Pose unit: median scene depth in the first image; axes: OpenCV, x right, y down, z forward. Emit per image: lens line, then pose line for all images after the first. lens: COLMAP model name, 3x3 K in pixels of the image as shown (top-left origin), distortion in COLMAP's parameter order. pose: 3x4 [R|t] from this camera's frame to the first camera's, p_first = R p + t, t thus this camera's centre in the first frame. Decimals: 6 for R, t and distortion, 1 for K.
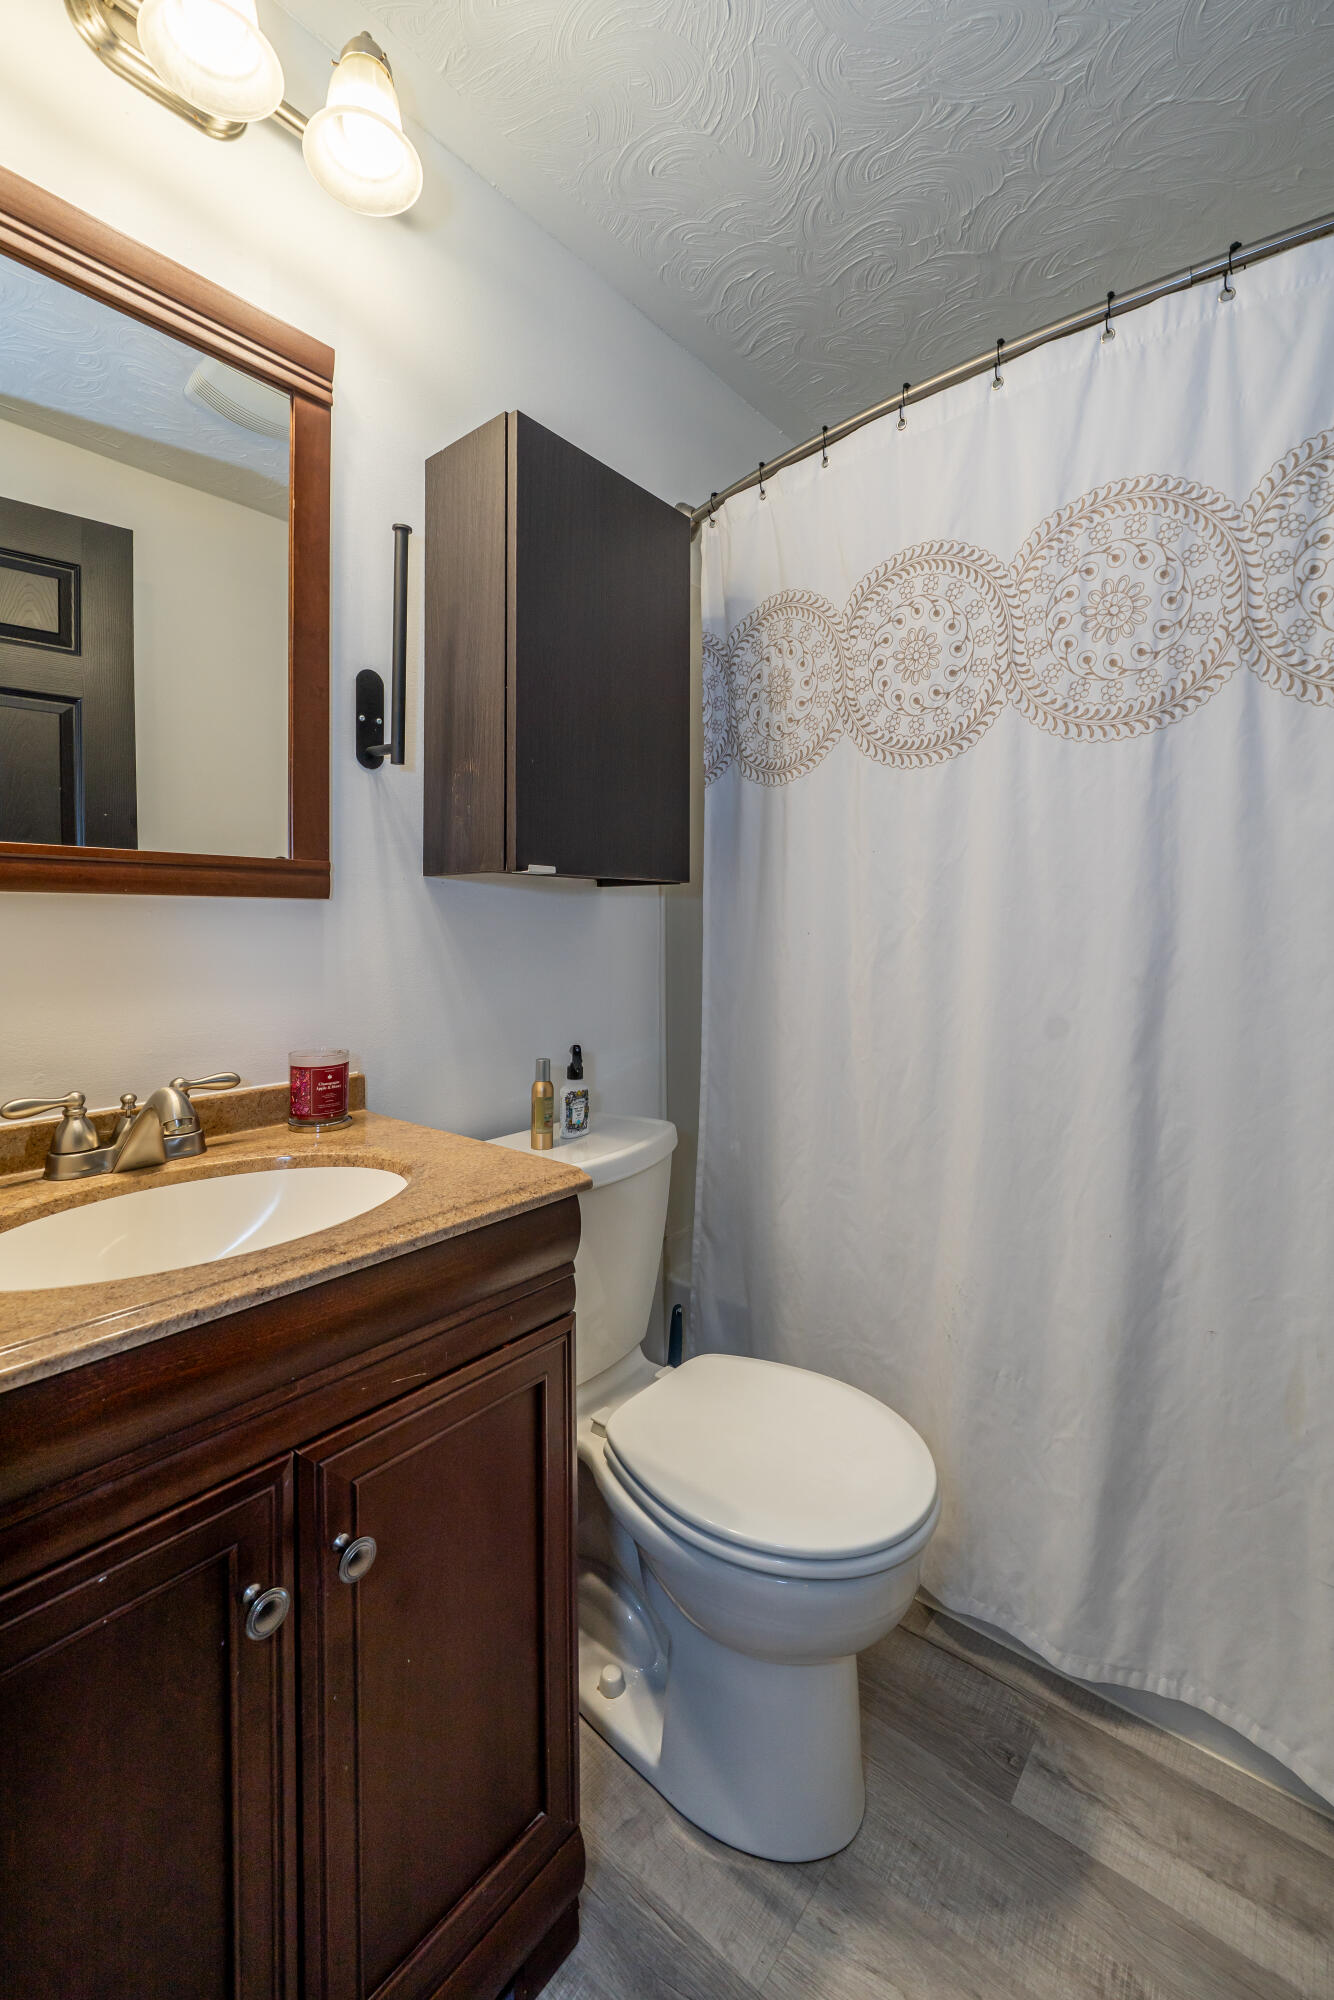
lens RADIAL K [[846.2, 0, 661.8], [0, 846.2, 925.7], [0, 0, 1]] dist [0.011148, 0.000478]
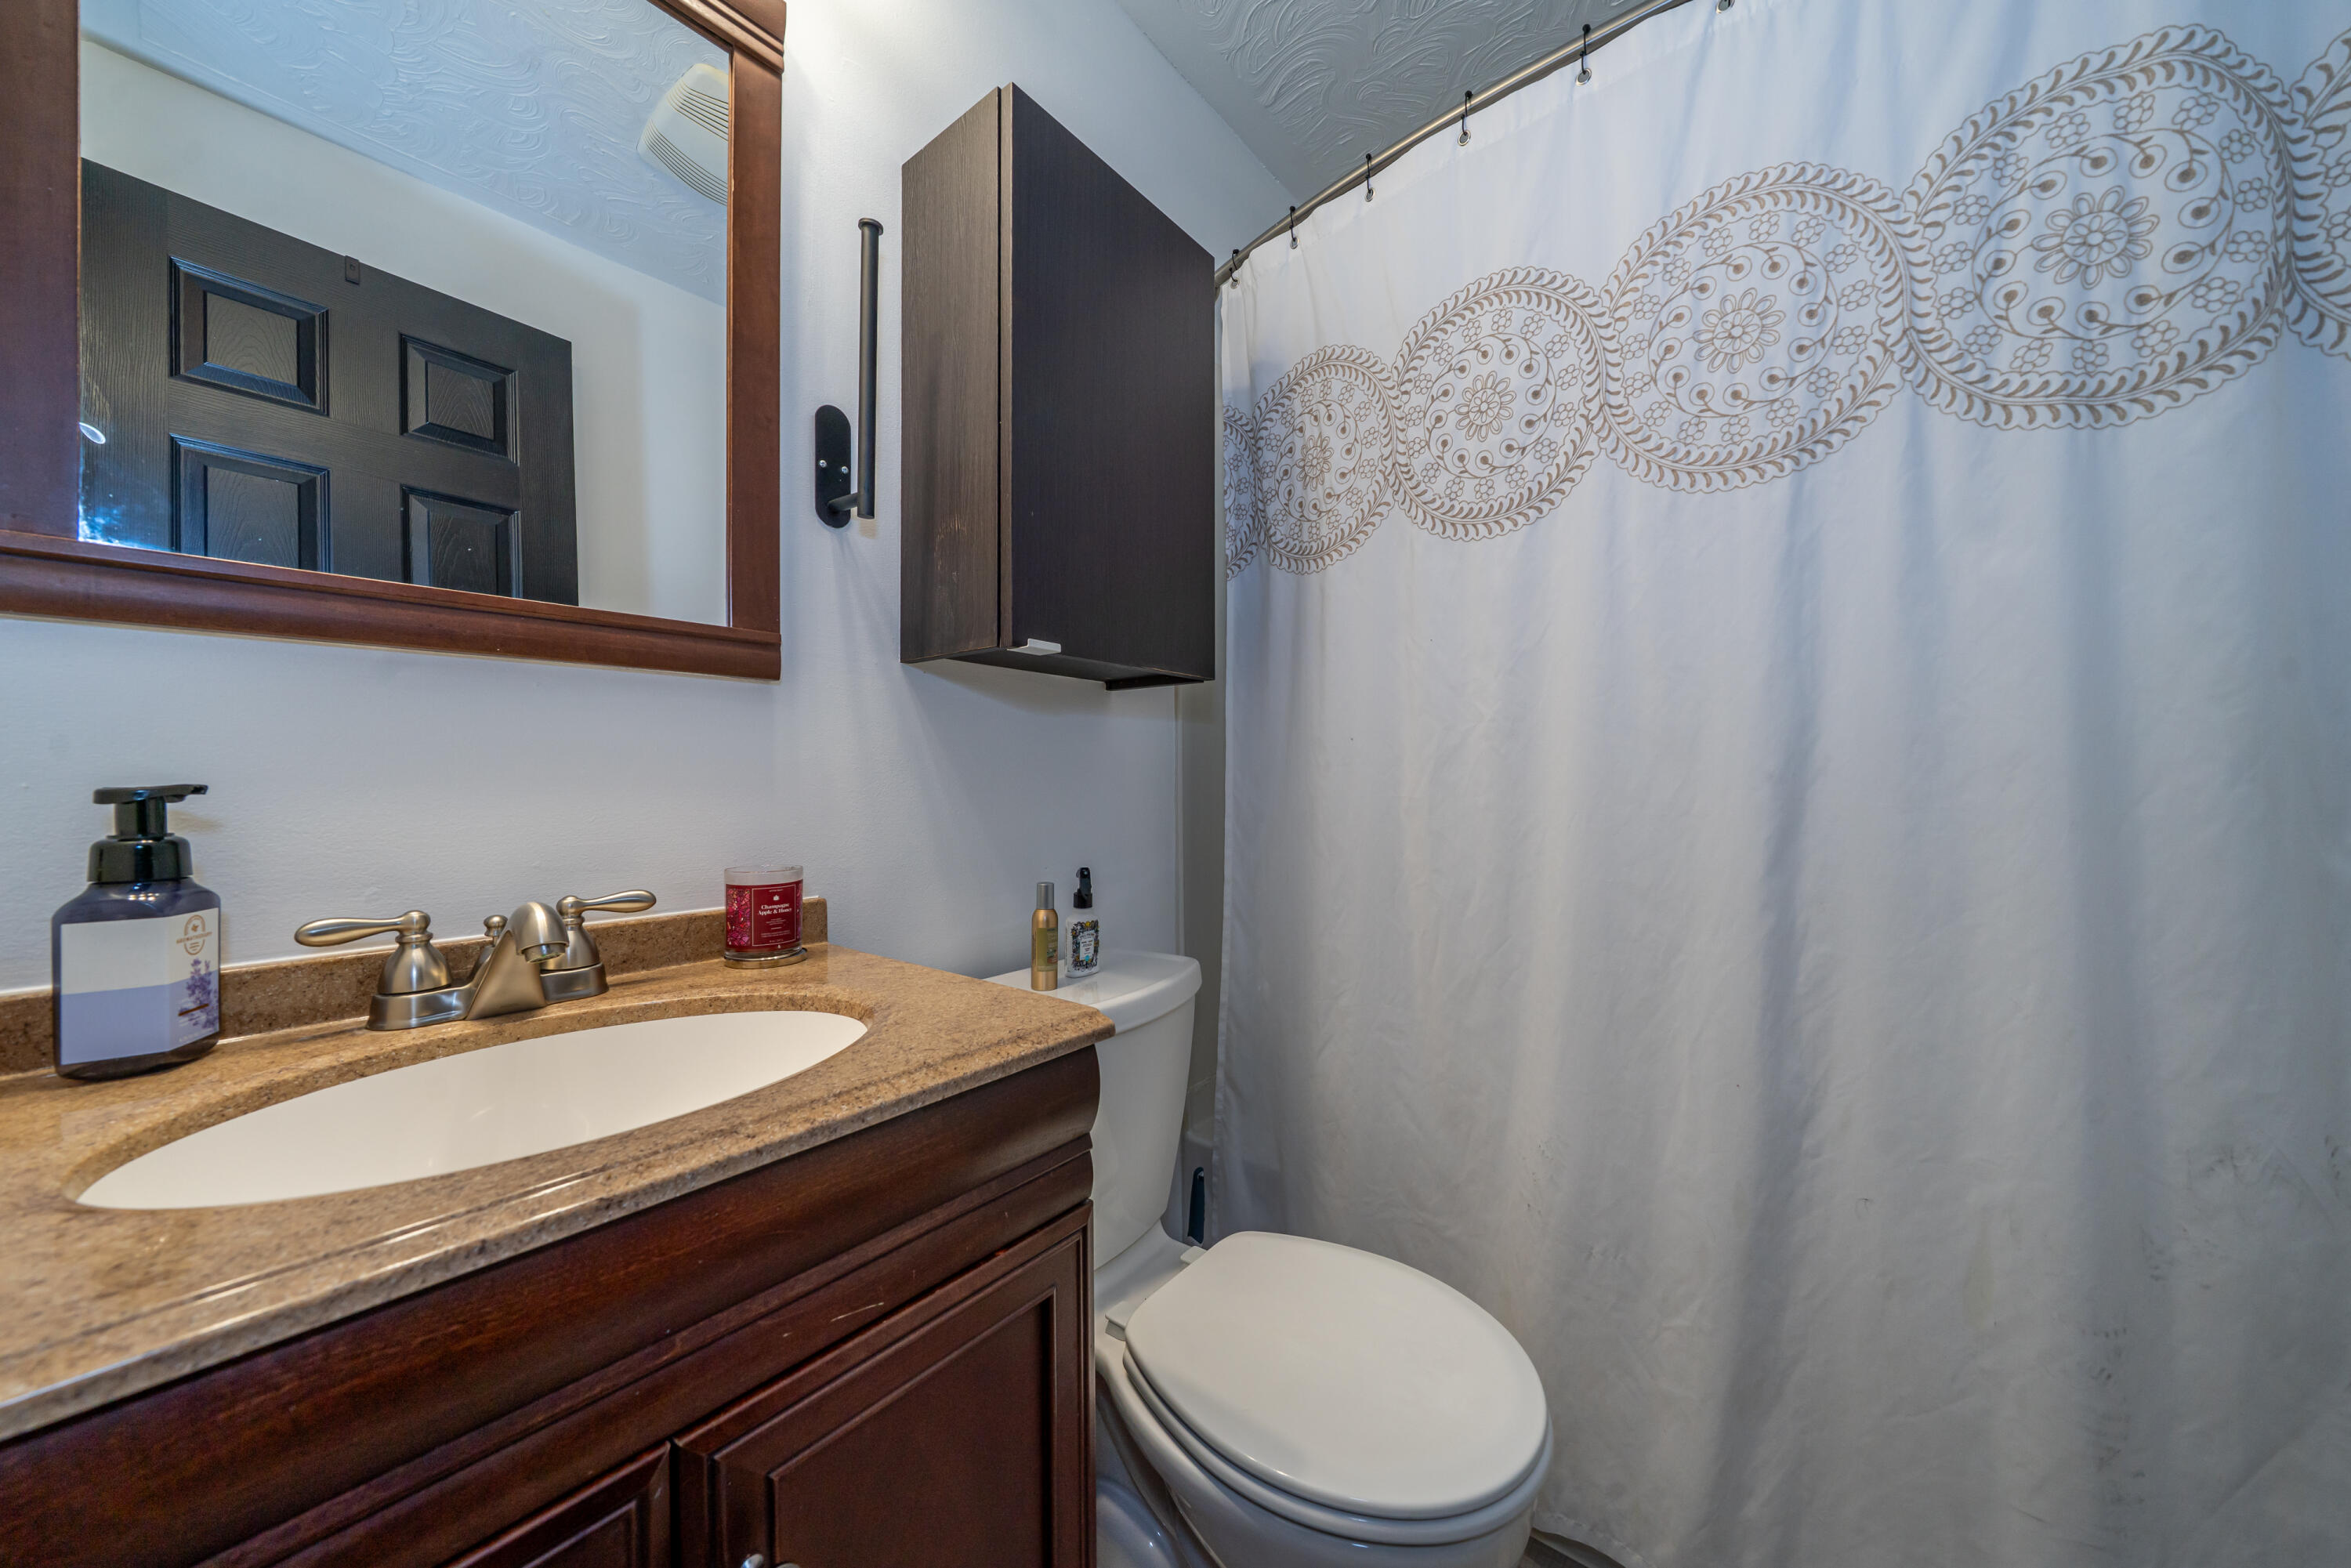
lens RADIAL K [[818.0, 0, 1175.5], [0, 818.0, 784.0], [0, 0, 1]] dist [0.000394, -0.000159]
pose [[0.999688, -0.002455, 0.024854, -0.036660], [0.002397, 0.999994, 0.002345, 0.068331], [-0.024859, -0.002285, 0.999688, 0.219776]]
